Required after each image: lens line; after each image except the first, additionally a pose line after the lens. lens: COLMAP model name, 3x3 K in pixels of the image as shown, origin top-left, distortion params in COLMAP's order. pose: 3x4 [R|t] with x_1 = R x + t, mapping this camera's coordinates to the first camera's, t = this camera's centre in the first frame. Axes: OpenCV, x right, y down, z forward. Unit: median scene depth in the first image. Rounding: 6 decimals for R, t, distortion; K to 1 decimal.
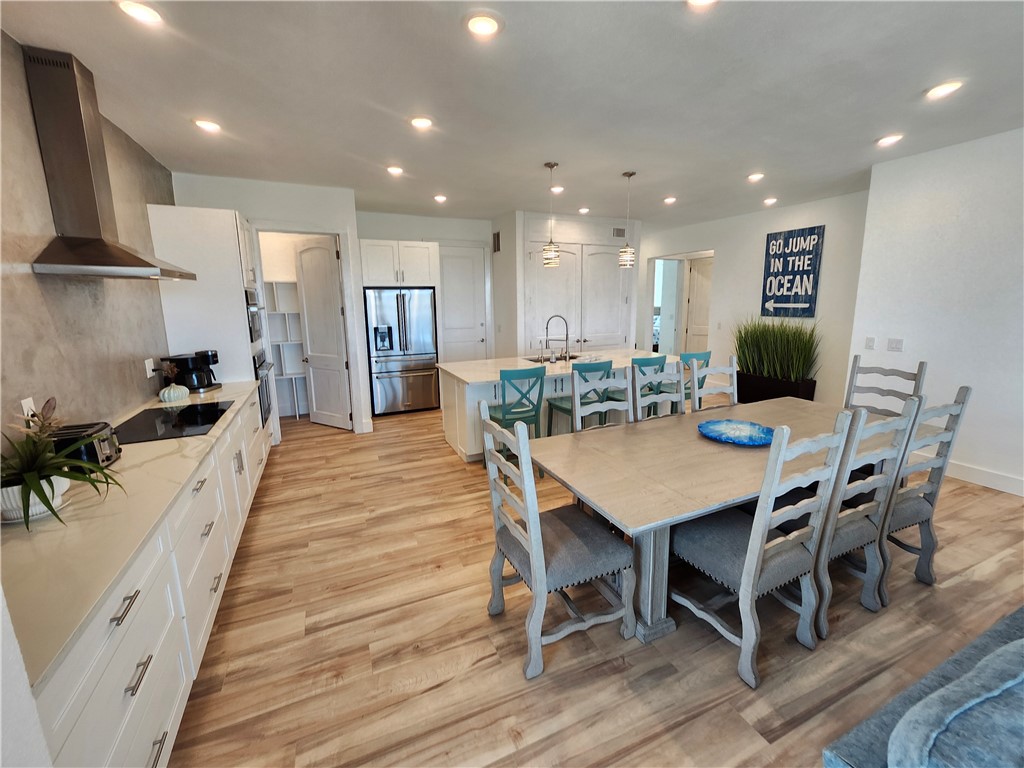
lens RADIAL K [[415.9, 0, 512.0], [0, 415.9, 384.0], [0, 0, 1]] dist [0.000759, -0.000065]
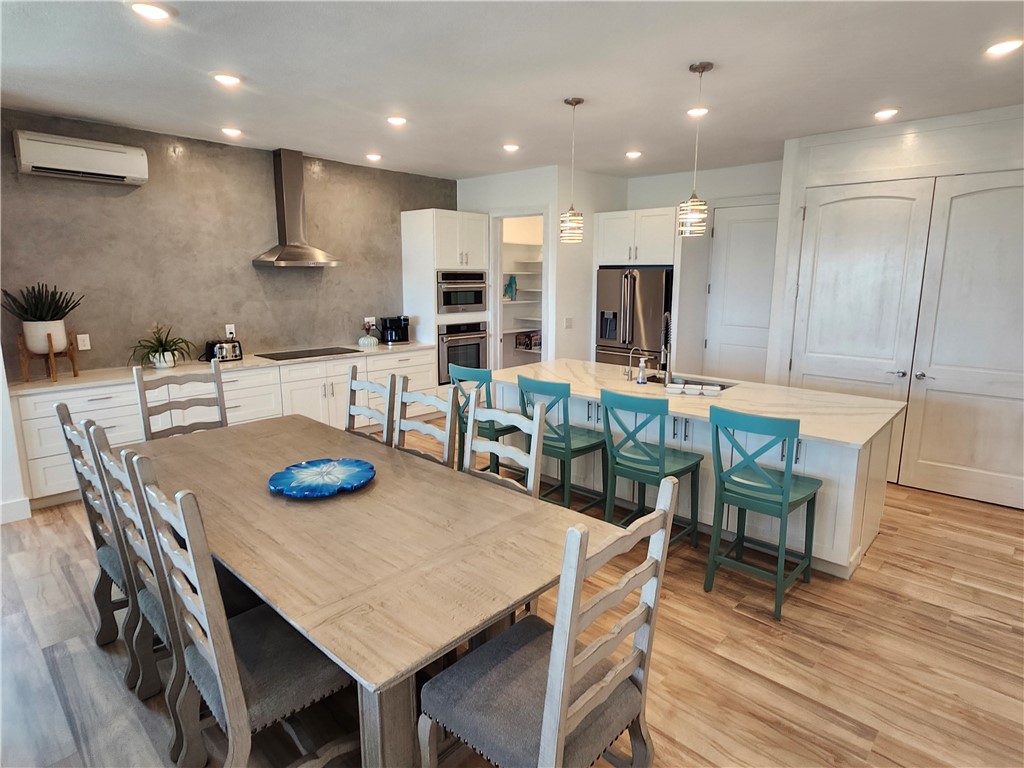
lens RADIAL K [[570.6, 0, 512.0], [0, 570.6, 384.0], [0, 0, 1]] dist [0.023038, 0.001123]
pose [[0.381865, 0.185371, -0.905437, 1.808487], [-0.205298, 0.972217, 0.112459, -0.259426], [0.901128, 0.142940, 0.409312, 1.016808]]
